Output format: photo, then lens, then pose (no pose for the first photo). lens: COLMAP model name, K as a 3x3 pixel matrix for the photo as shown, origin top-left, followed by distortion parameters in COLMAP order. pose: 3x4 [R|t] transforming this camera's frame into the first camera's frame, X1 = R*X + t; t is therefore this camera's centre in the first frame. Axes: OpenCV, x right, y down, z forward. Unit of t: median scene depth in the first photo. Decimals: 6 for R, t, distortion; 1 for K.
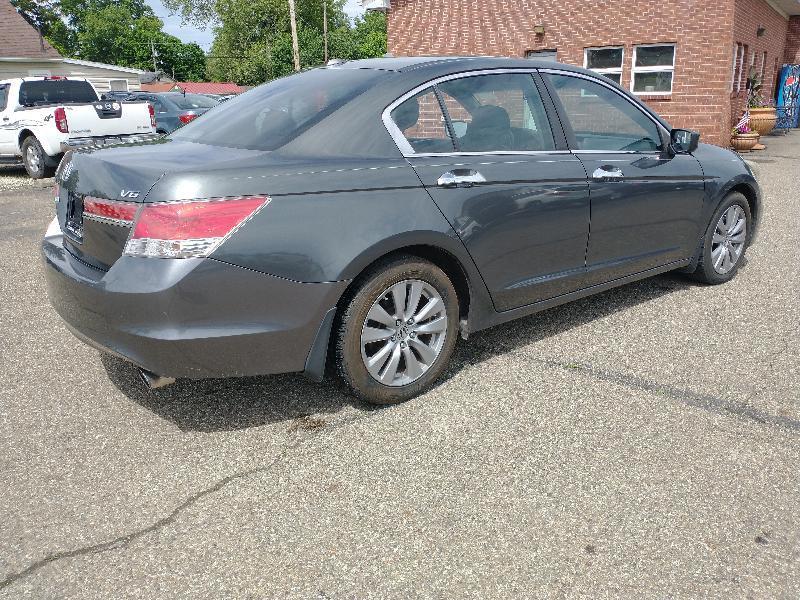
lens RADIAL K [[649.2, 0, 400.0], [0, 649.2, 300.0], [0, 0, 1]] dist [0.007421, -0.032158]
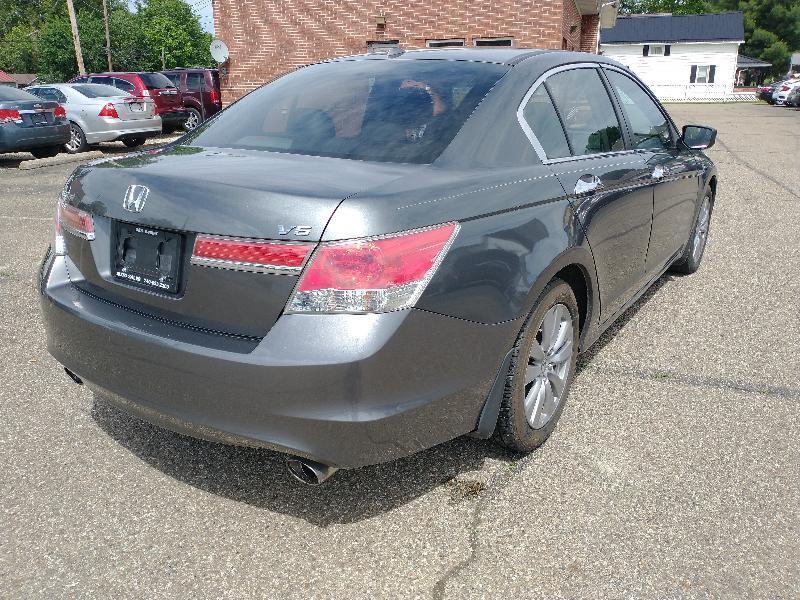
lens RADIAL K [[649.2, 0, 400.0], [0, 649.2, 300.0], [0, 0, 1]] dist [0.007421, -0.032158]
pose [[0.953257, -0.089416, 0.288626, -0.412907], [0.085598, 0.995994, 0.025848, -0.074402], [-0.289781, 0.000066, 0.957093, 0.215929]]
